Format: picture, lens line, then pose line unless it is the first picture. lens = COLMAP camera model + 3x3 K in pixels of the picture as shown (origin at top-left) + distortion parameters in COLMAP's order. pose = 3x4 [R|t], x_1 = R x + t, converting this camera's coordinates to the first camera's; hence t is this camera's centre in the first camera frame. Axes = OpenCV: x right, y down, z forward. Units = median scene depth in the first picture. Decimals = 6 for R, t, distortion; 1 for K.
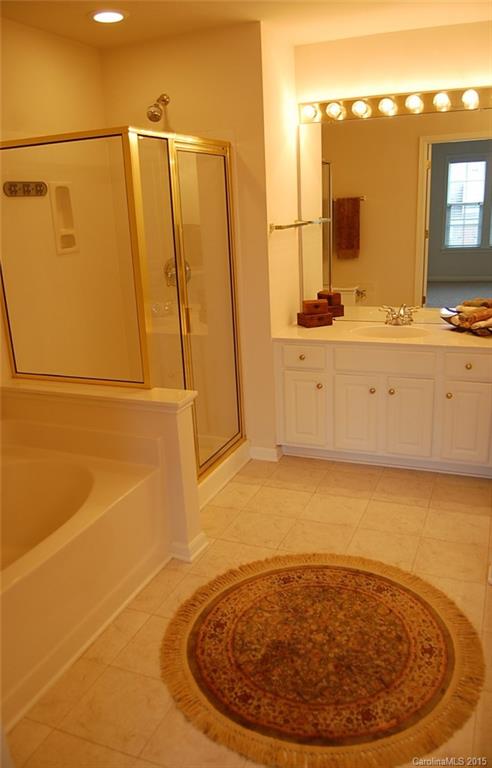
lens RADIAL K [[606.7, 0, 244.3], [0, 606.7, 385.1], [0, 0, 1]] dist [-0.084564, 0.002866]
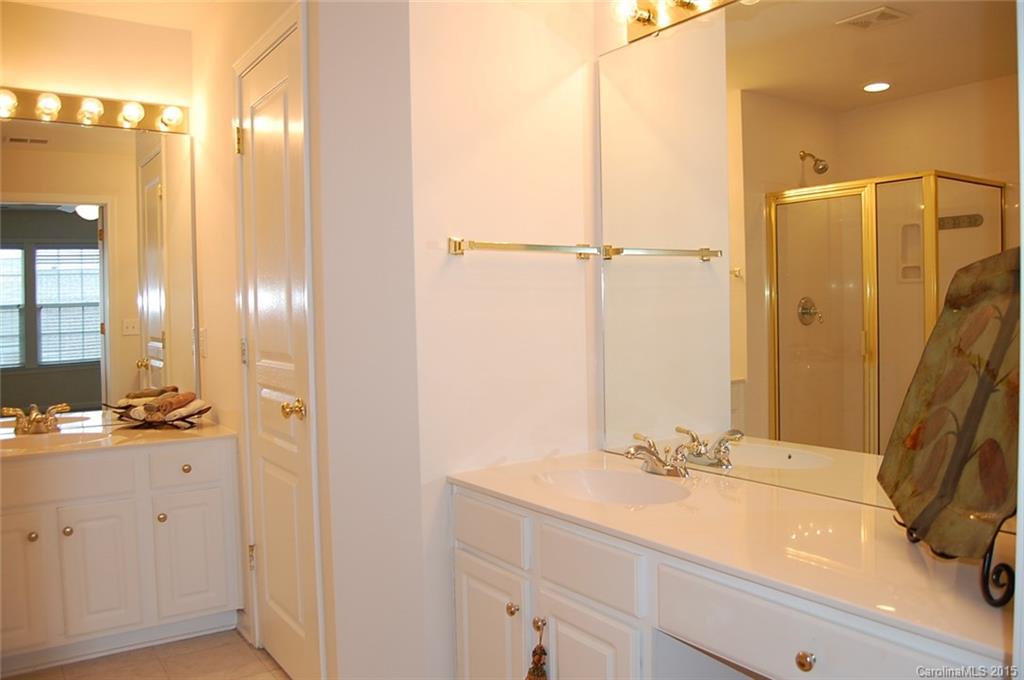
lens RADIAL K [[792.7, 0, 515.3], [0, 792.7, 337.9], [0, 0, 1]] dist [-0.096753, 0.036814]
pose [[0.546249, 0.008479, 0.837580, -0.146685], [0.231771, 0.959377, -0.160868, 0.049133], [-0.804919, 0.282001, 0.522093, 0.162958]]
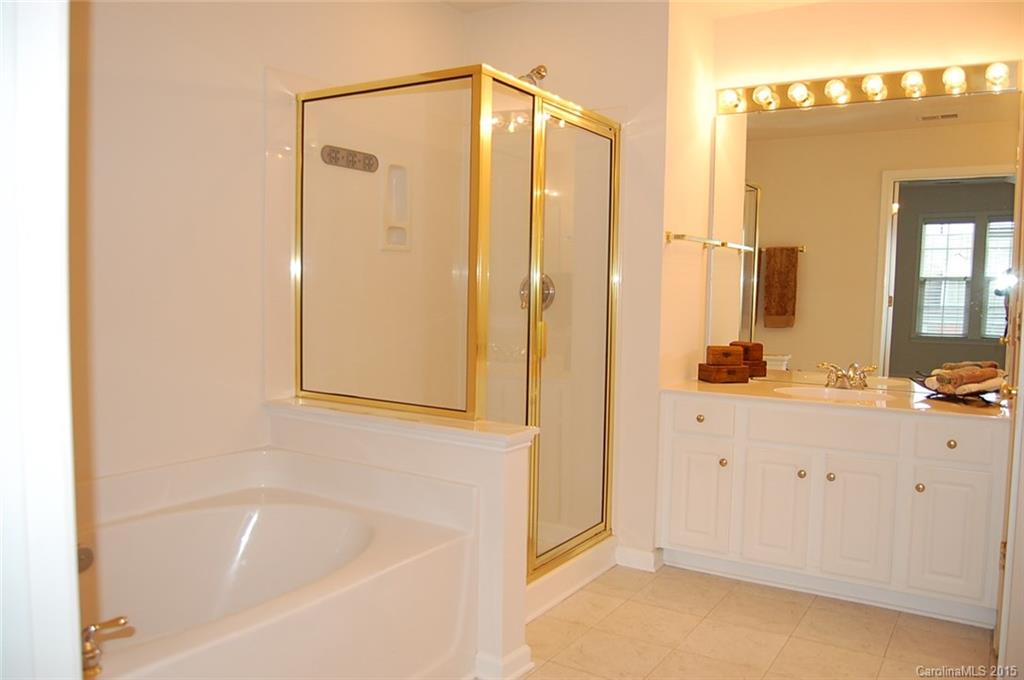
lens RADIAL K [[792.7, 0, 515.3], [0, 792.7, 337.9], [0, 0, 1]] dist [-0.096753, 0.036814]
pose [[0.984004, 0.076319, -0.160968, 0.023835], [-0.109563, 0.971751, -0.209037, 0.074263], [0.140467, 0.223329, 0.964569, 0.074197]]
